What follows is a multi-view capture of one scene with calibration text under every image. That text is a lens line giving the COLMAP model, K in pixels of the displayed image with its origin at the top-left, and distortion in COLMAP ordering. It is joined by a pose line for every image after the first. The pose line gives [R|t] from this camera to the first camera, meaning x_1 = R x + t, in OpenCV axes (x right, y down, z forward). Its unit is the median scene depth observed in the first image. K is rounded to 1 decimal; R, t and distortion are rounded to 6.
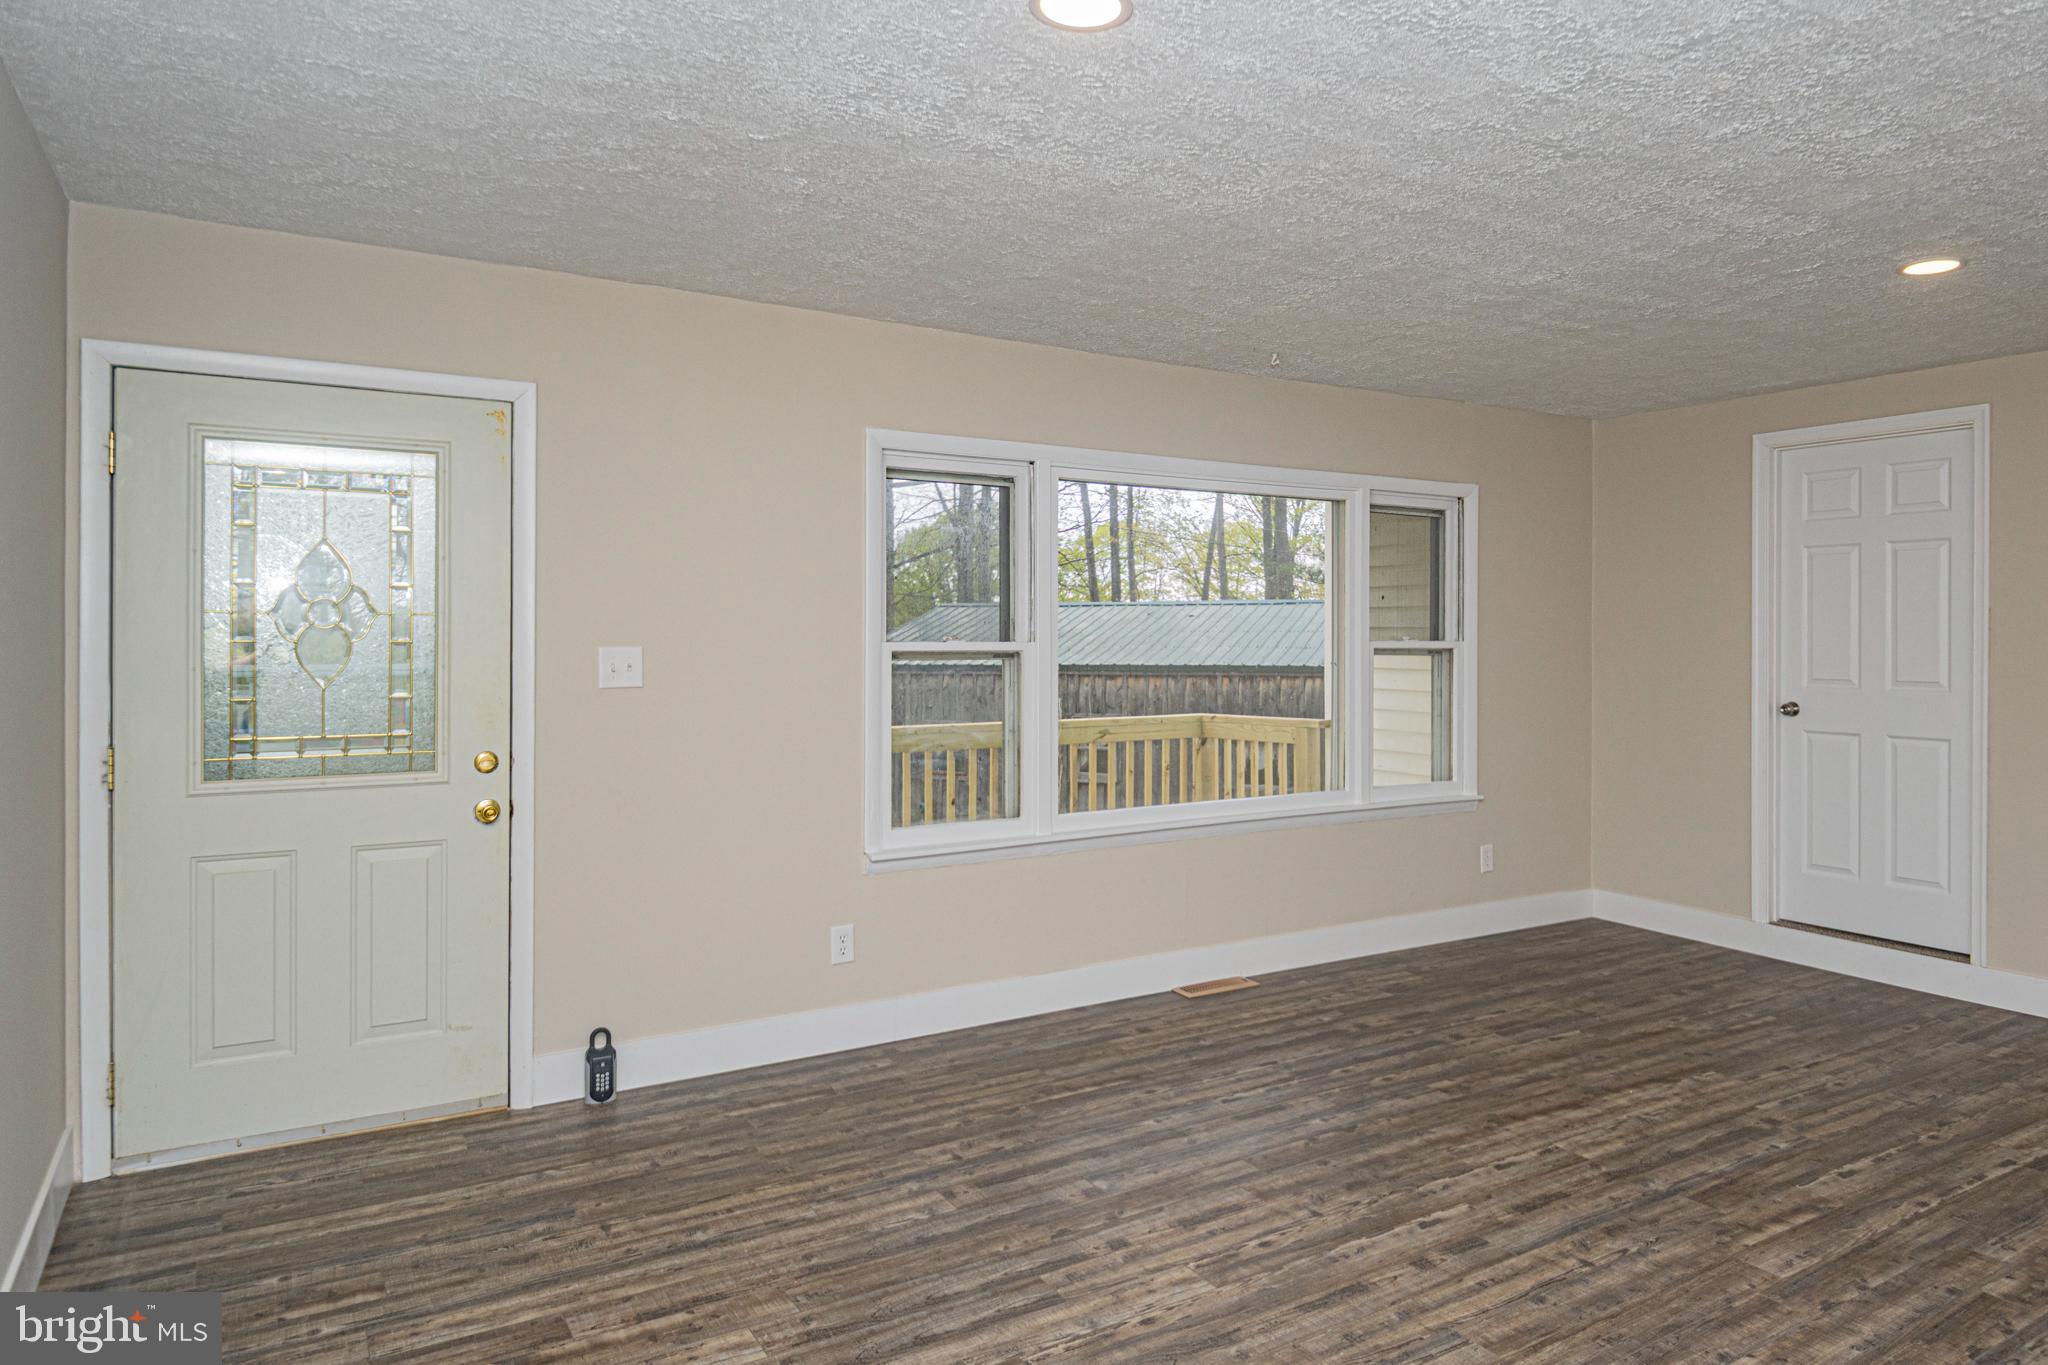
lens RADIAL K [[1267.1, 0, 1022.7], [0, 1267.1, 637.5], [0, 0, 1]] dist [0.002083, -0.024166]
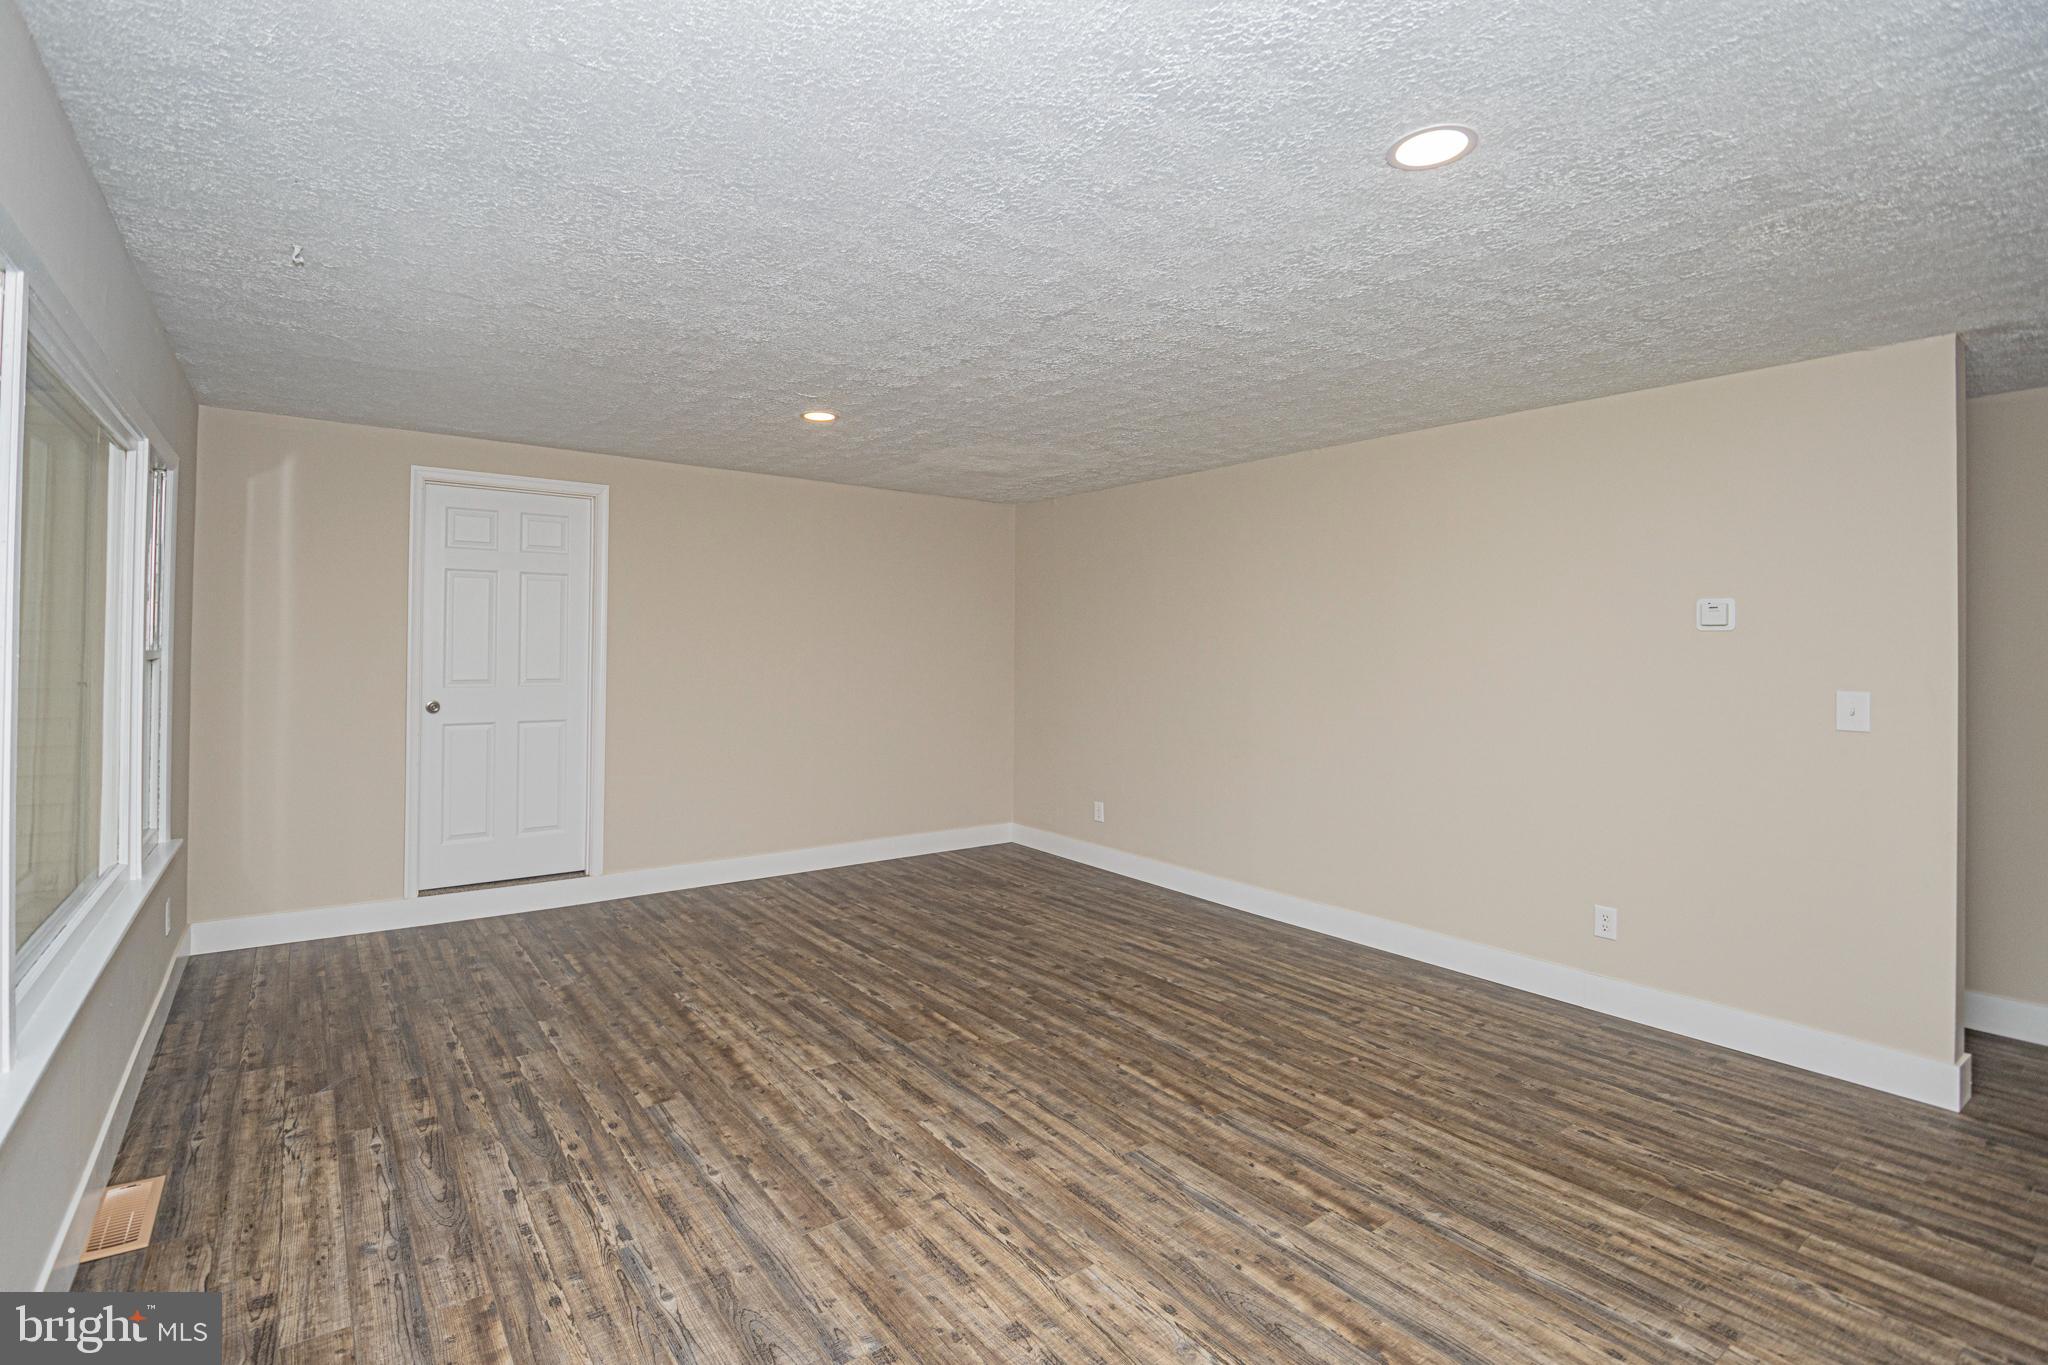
lens RADIAL K [[954.7, 0, 1024.0], [0, 954.7, 682.5], [0, 0, 1]] dist [0.001639, -0.019558]
pose [[-0.102448, -0.045610, 0.993692, -0.478089], [-0.000796, 0.998952, 0.045769, -0.002633], [-0.994738, 0.003898, -0.102377, 0.901189]]
